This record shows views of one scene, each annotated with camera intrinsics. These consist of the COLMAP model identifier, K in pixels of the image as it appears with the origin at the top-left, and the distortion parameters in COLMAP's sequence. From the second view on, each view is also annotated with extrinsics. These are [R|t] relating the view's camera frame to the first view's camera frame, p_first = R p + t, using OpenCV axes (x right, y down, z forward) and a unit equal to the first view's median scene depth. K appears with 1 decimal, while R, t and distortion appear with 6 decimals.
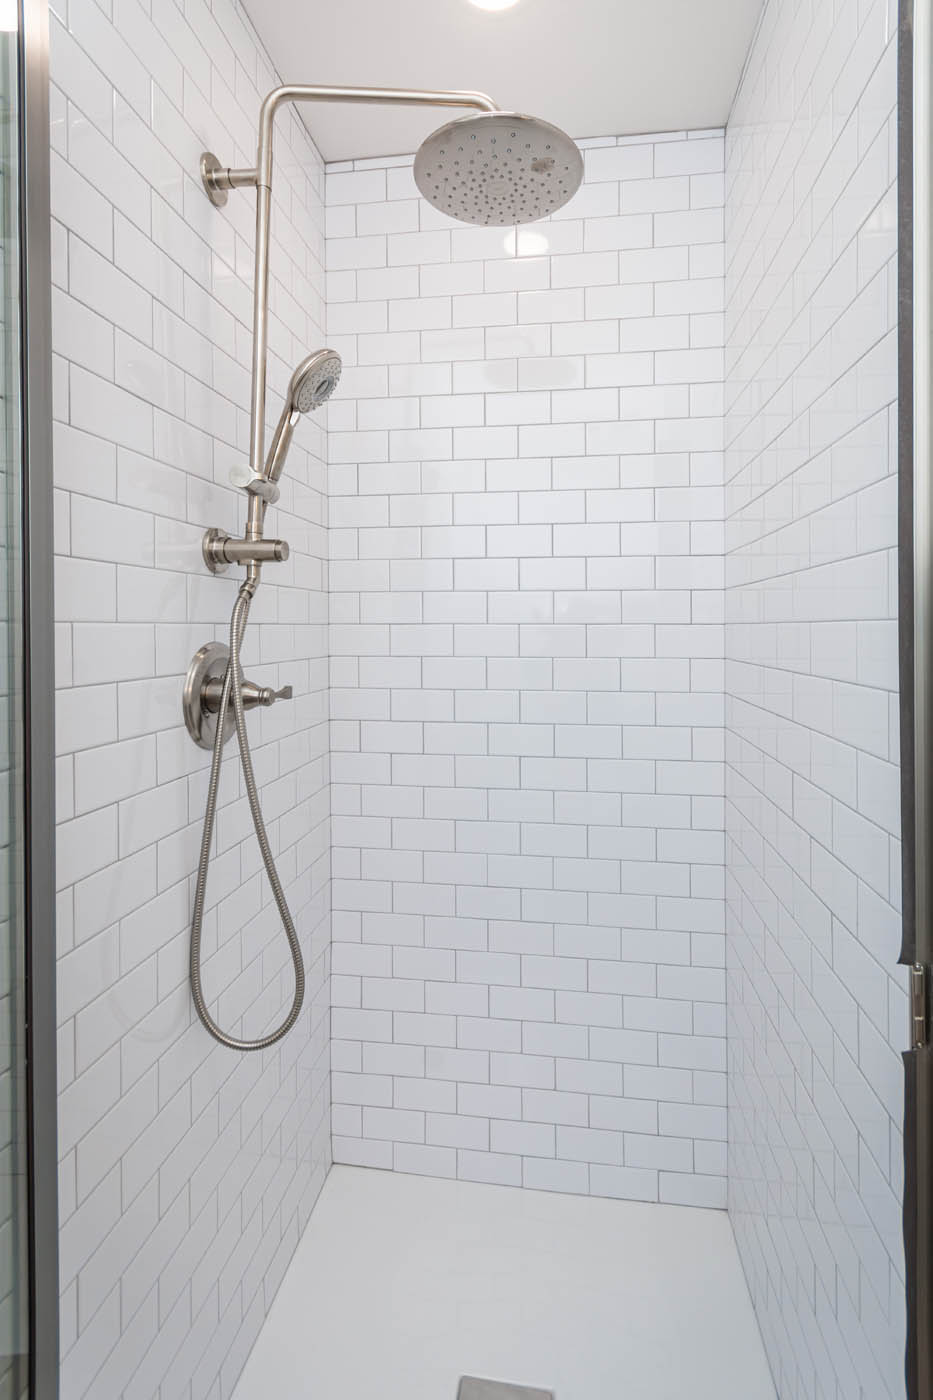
lens RADIAL K [[642.7, 0, 487.2], [0, 642.7, 633.3], [0, 0, 1]] dist [0.009617, -0.000464]
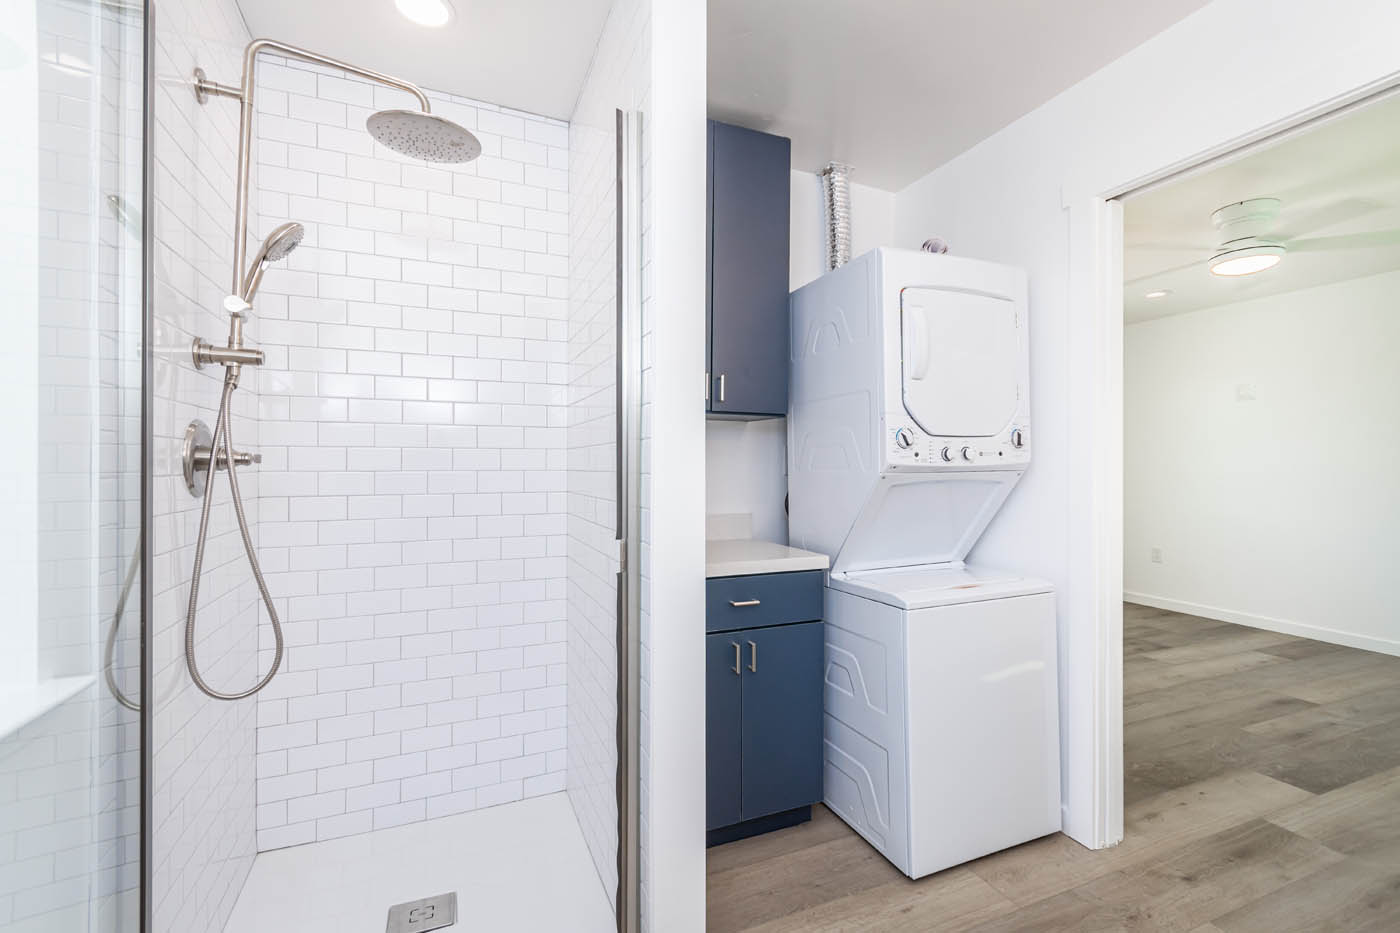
lens RADIAL K [[624.2, 0, 713.1], [0, 624.2, 463.7], [0, 0, 1]] dist [0.006542, 0.000236]
pose [[0.856302, 0.007225, 0.516425, -0.173172], [-0.004271, 0.999967, -0.006909, 0.112959], [-0.516457, 0.003711, 0.856305, -0.718774]]
